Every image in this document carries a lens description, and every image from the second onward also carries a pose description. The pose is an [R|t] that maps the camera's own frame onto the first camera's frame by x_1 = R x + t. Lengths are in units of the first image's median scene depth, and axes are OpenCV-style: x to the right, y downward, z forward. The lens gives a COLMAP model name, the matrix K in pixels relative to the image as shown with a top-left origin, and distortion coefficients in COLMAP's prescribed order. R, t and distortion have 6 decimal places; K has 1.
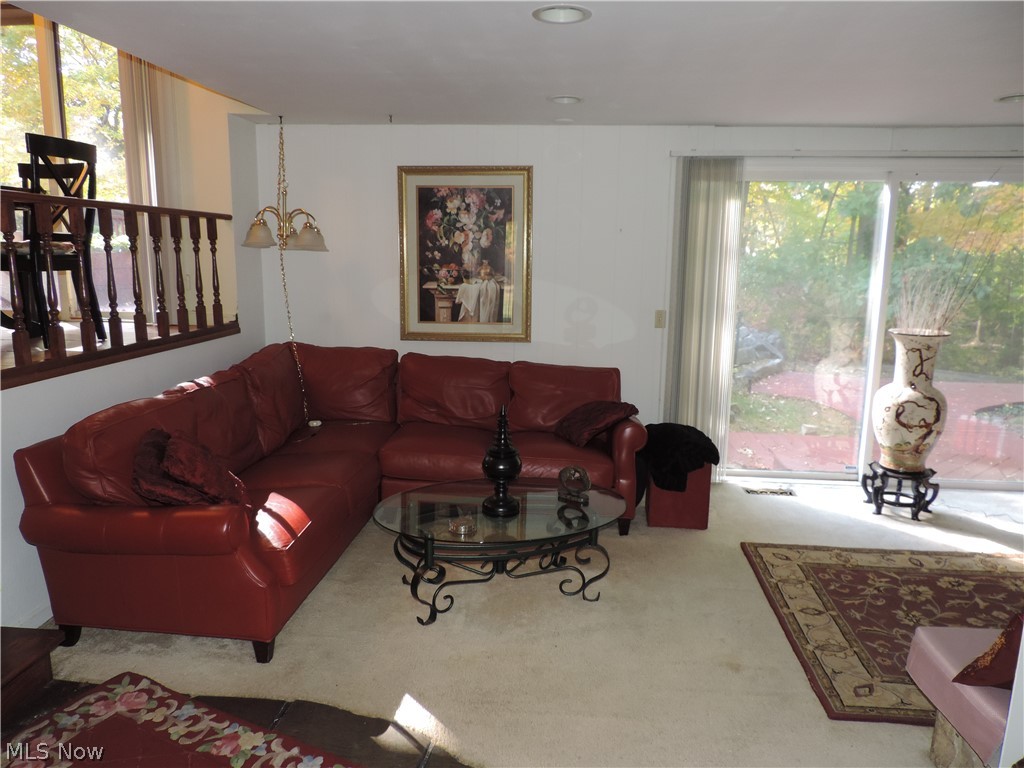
lens RADIAL K [[730.0, 0, 516.5], [0, 730.0, 384.6], [0, 0, 1]] dist [-0.006275, -0.006913]
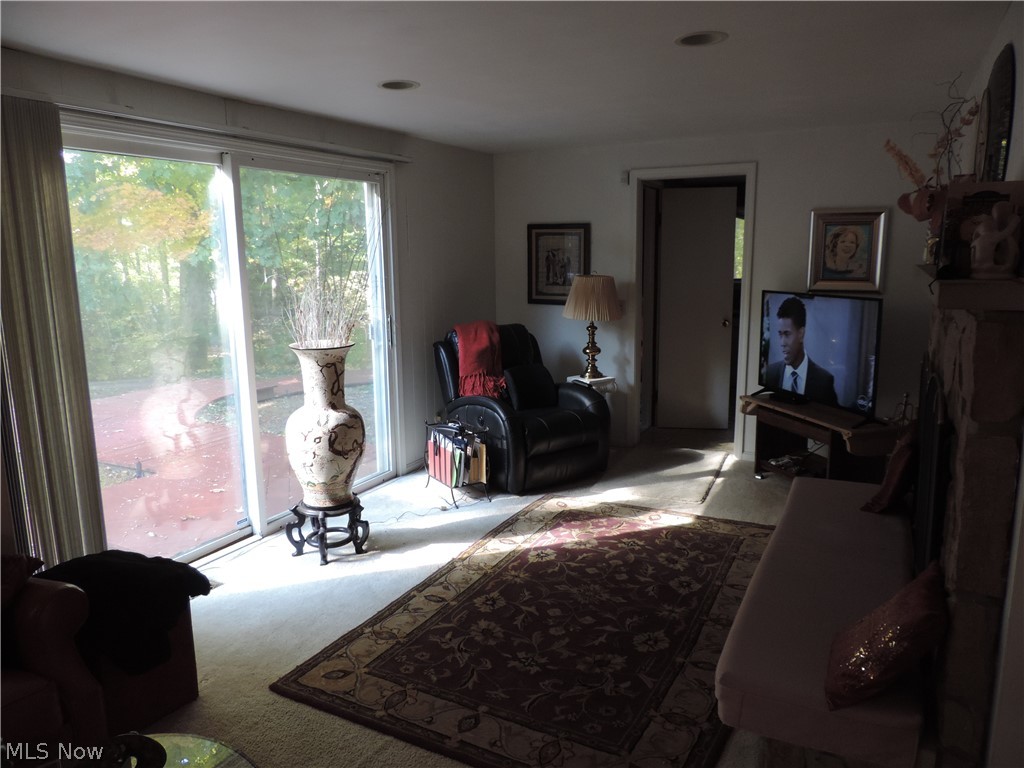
lens RADIAL K [[730.0, 0, 516.5], [0, 730.0, 384.6], [0, 0, 1]] dist [-0.006275, -0.006913]
pose [[0.376873, -0.182440, 0.908120, -0.160101], [0.183830, 0.975641, 0.119714, -0.091148], [-0.907840, 0.121823, 0.401231, 0.475773]]
